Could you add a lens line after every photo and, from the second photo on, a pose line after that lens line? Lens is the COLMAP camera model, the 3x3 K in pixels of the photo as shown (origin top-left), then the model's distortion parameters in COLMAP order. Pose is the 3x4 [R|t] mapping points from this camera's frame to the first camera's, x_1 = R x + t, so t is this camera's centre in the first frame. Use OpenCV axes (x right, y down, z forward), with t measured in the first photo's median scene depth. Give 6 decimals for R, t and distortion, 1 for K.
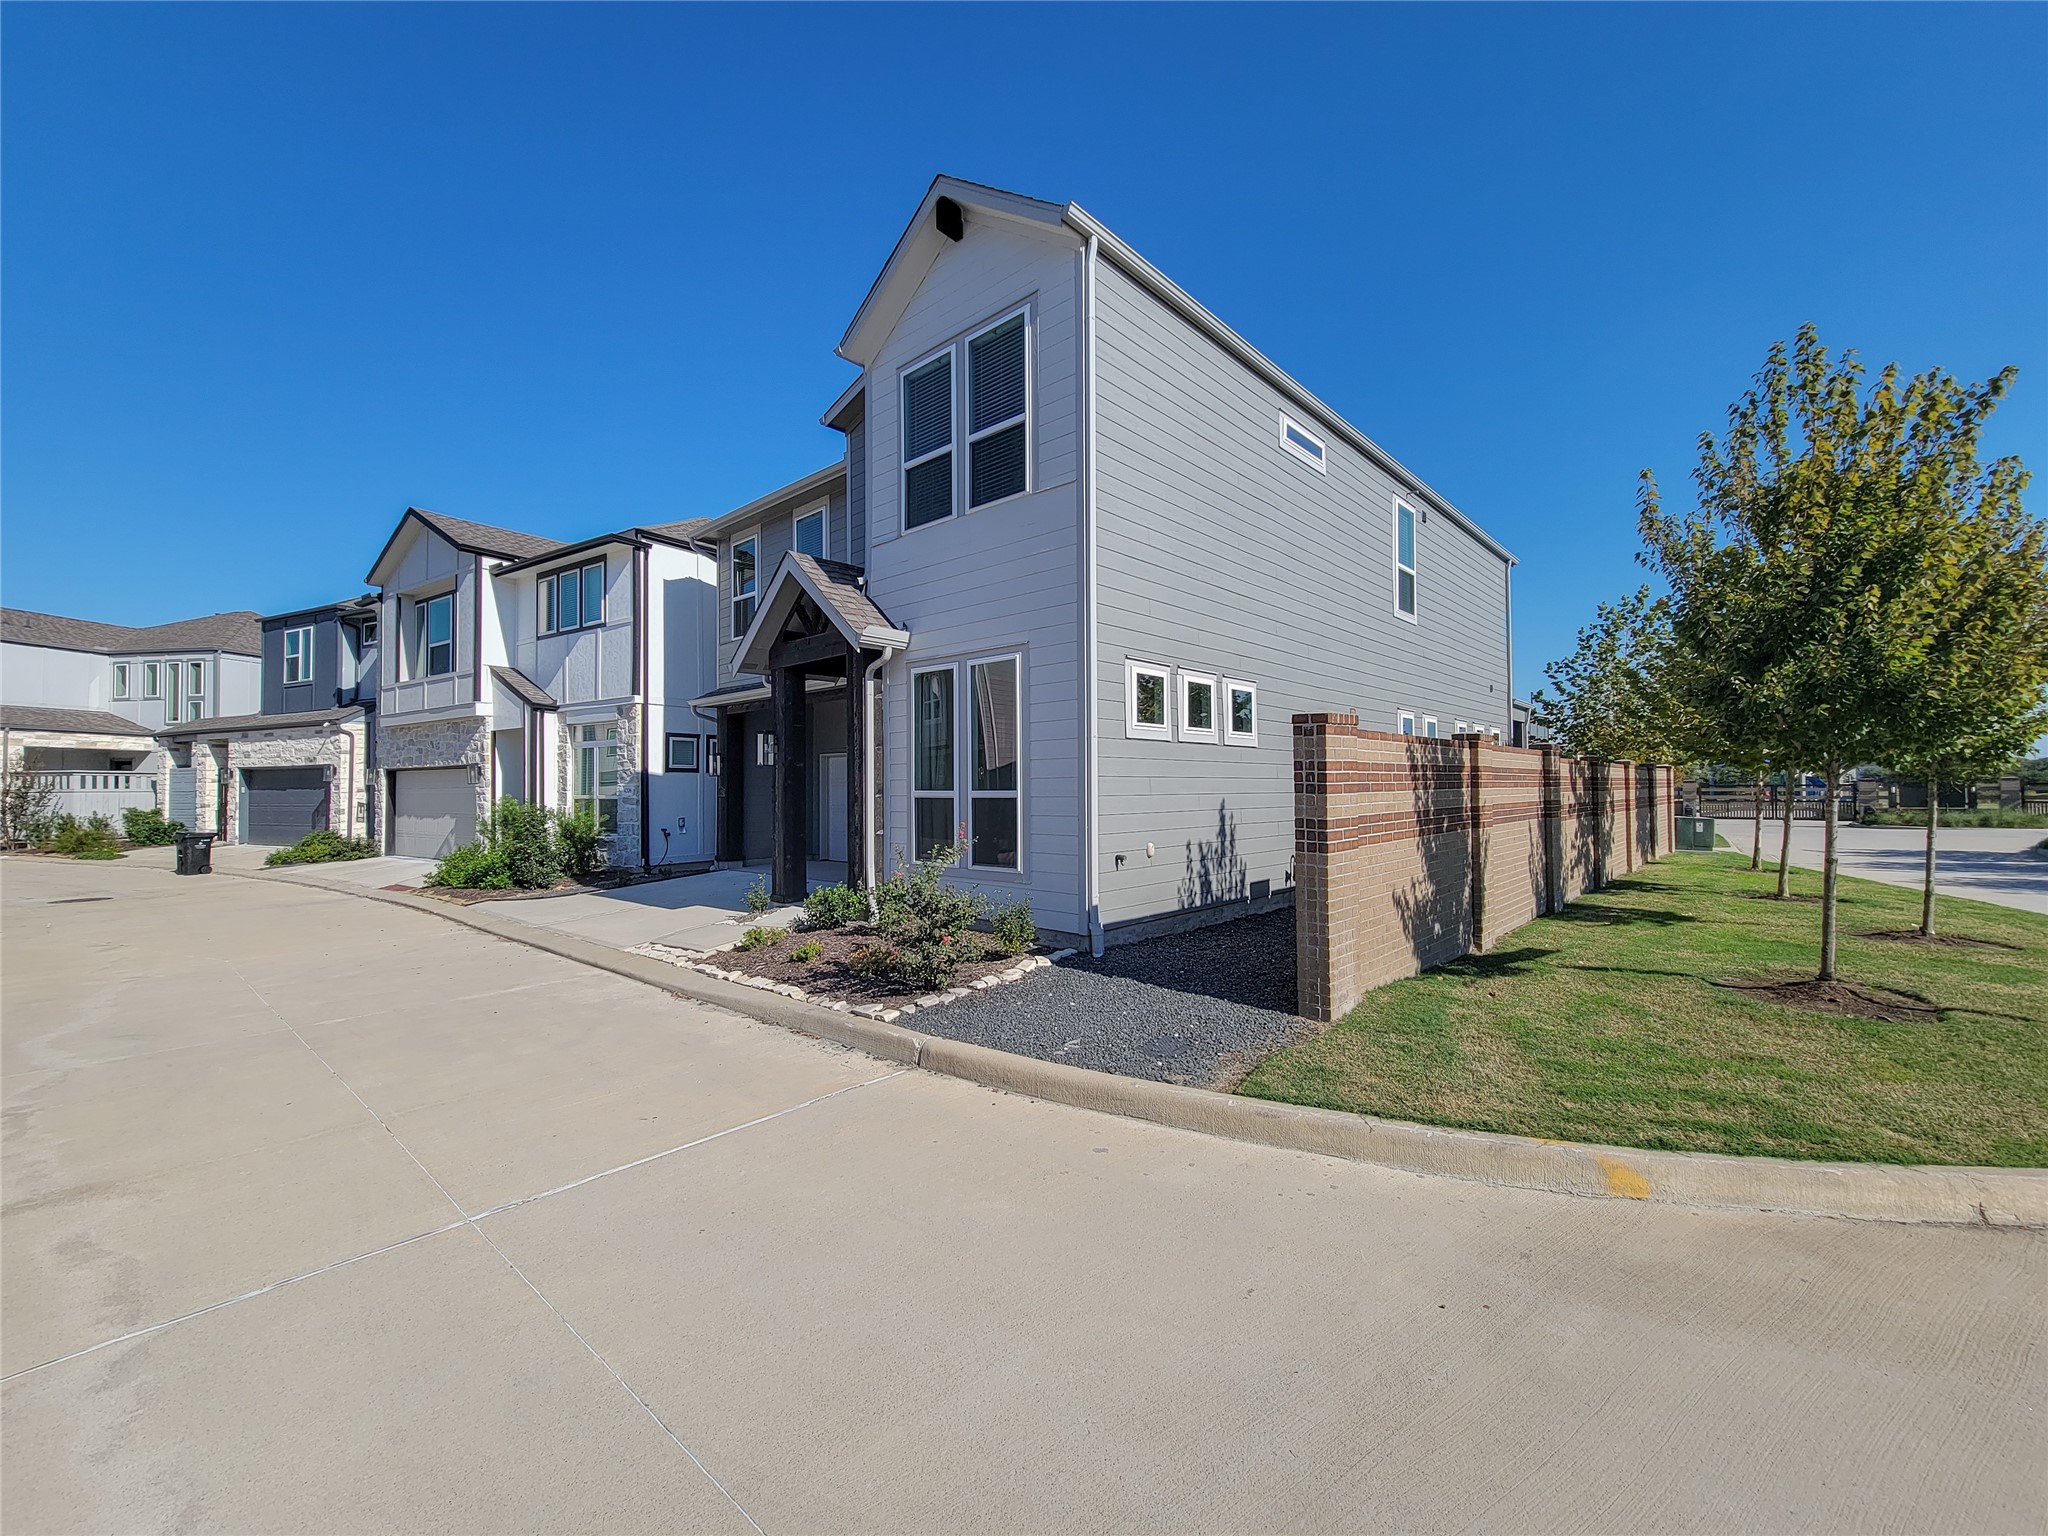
lens RADIAL K [[857.5, 0, 1006.6], [0, 857.5, 774.2], [0, 0, 1]] dist [0.005855, -0.003682]
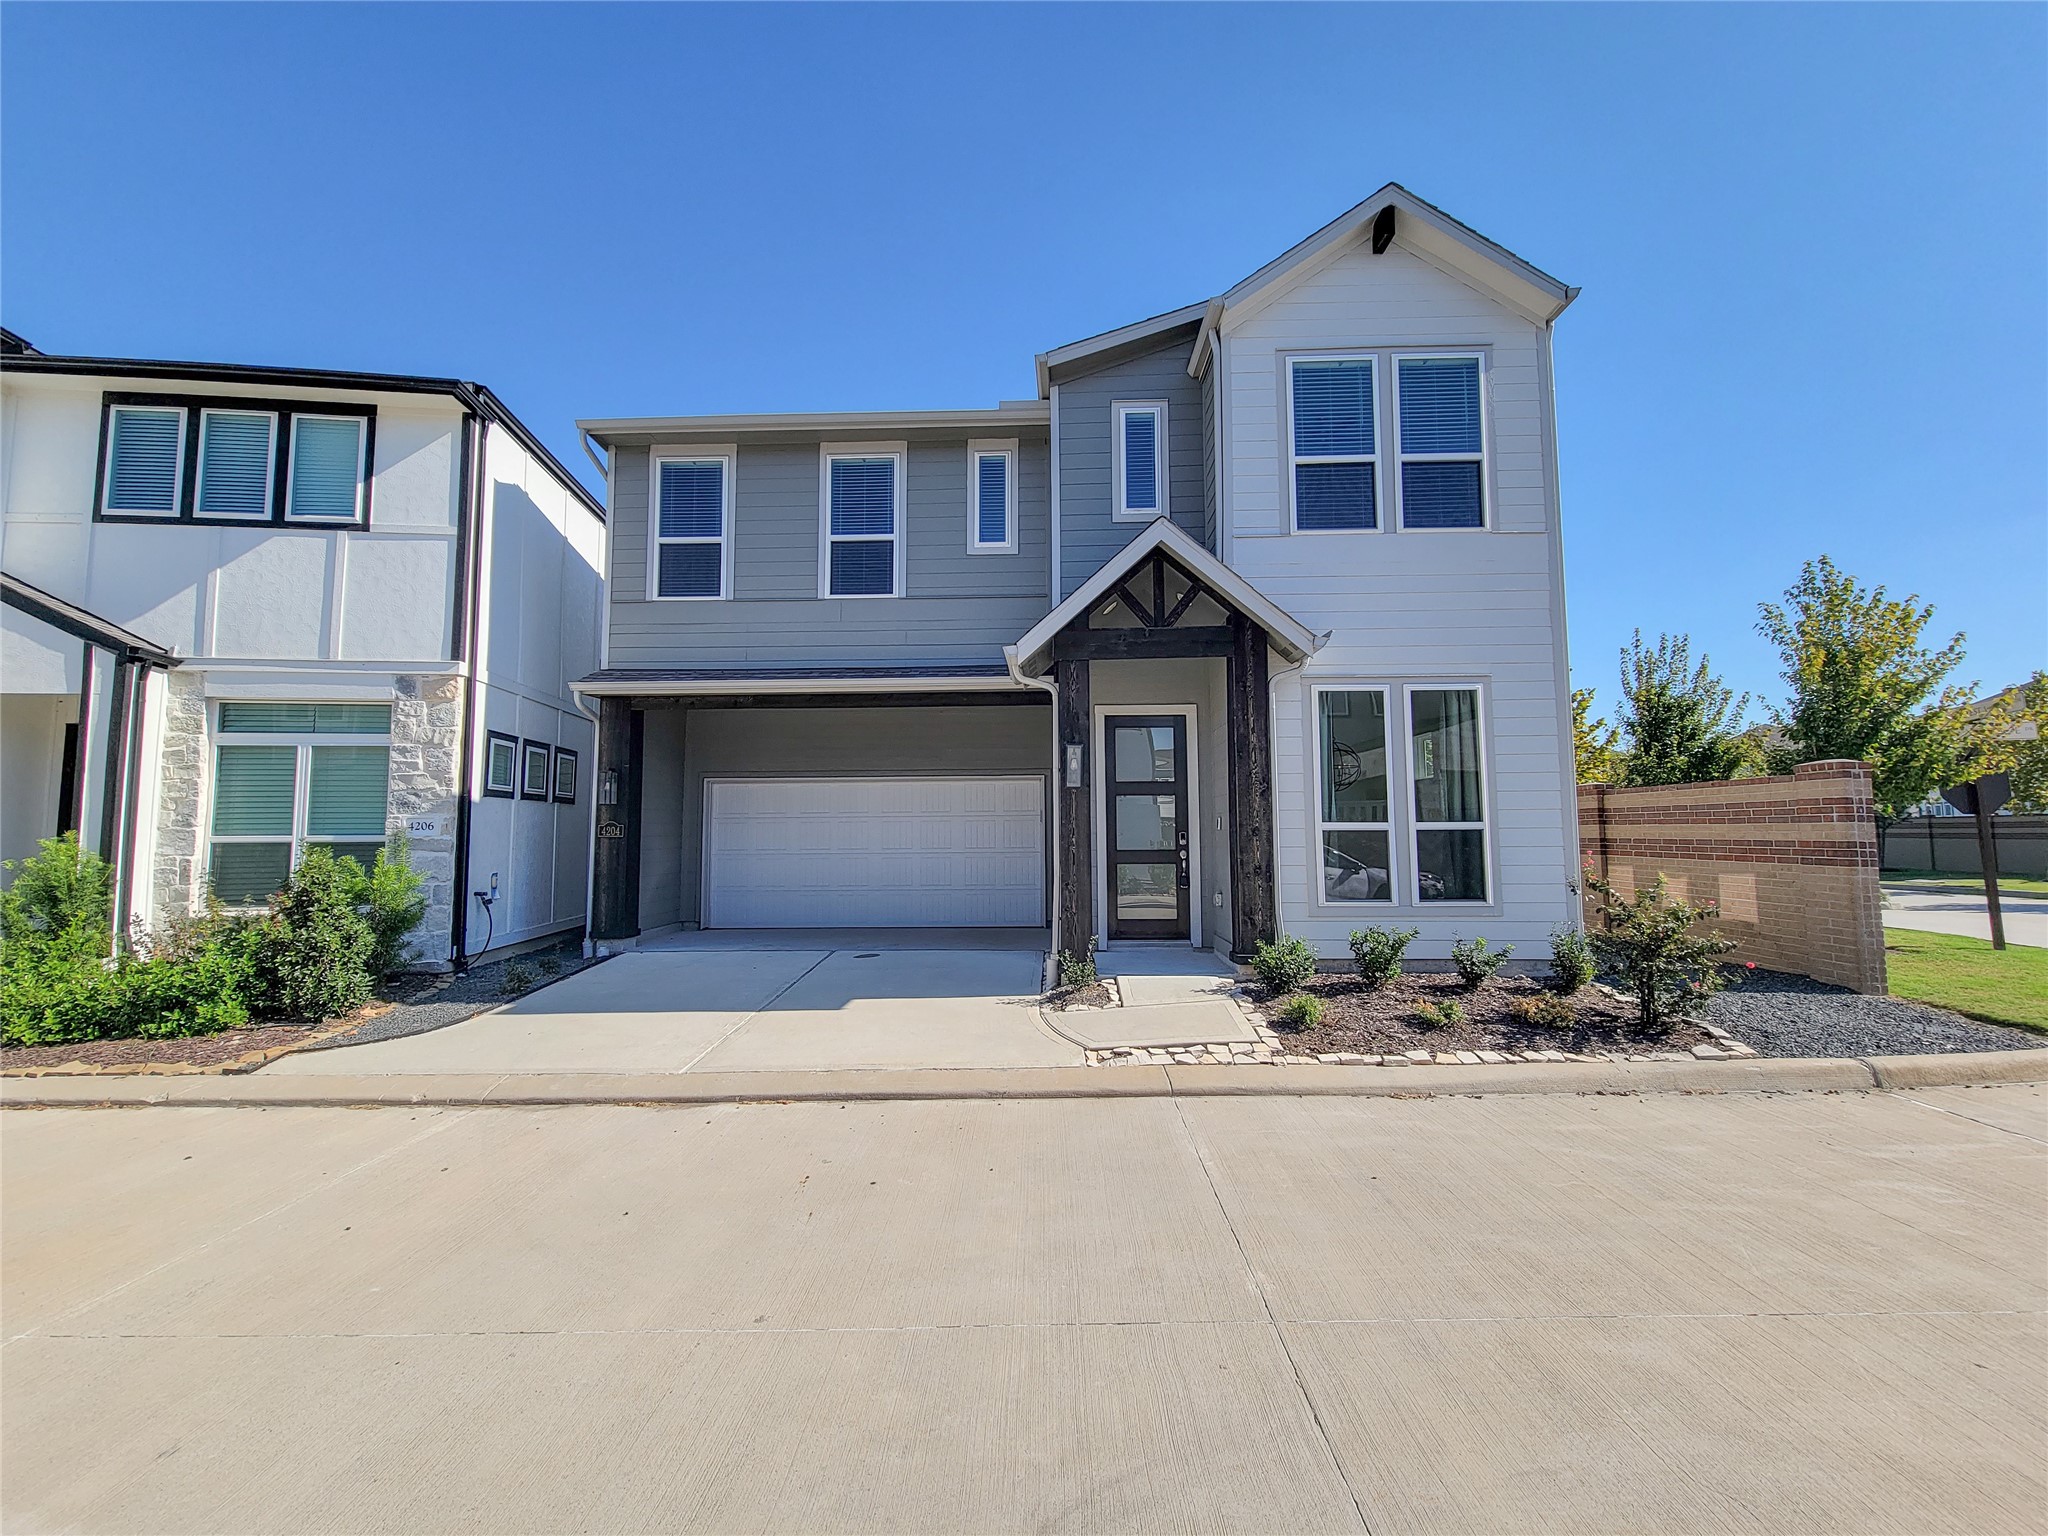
lens RADIAL K [[857.5, 0, 1023.6], [0, 857.5, 764.1], [0, 0, 1]] dist [0.005855, -0.003682]
pose [[0.739453, 0.051699, 0.671220, -0.580105], [-0.009047, 0.997720, -0.066881, 0.013122], [-0.673147, 0.043383, 0.738235, 0.345083]]
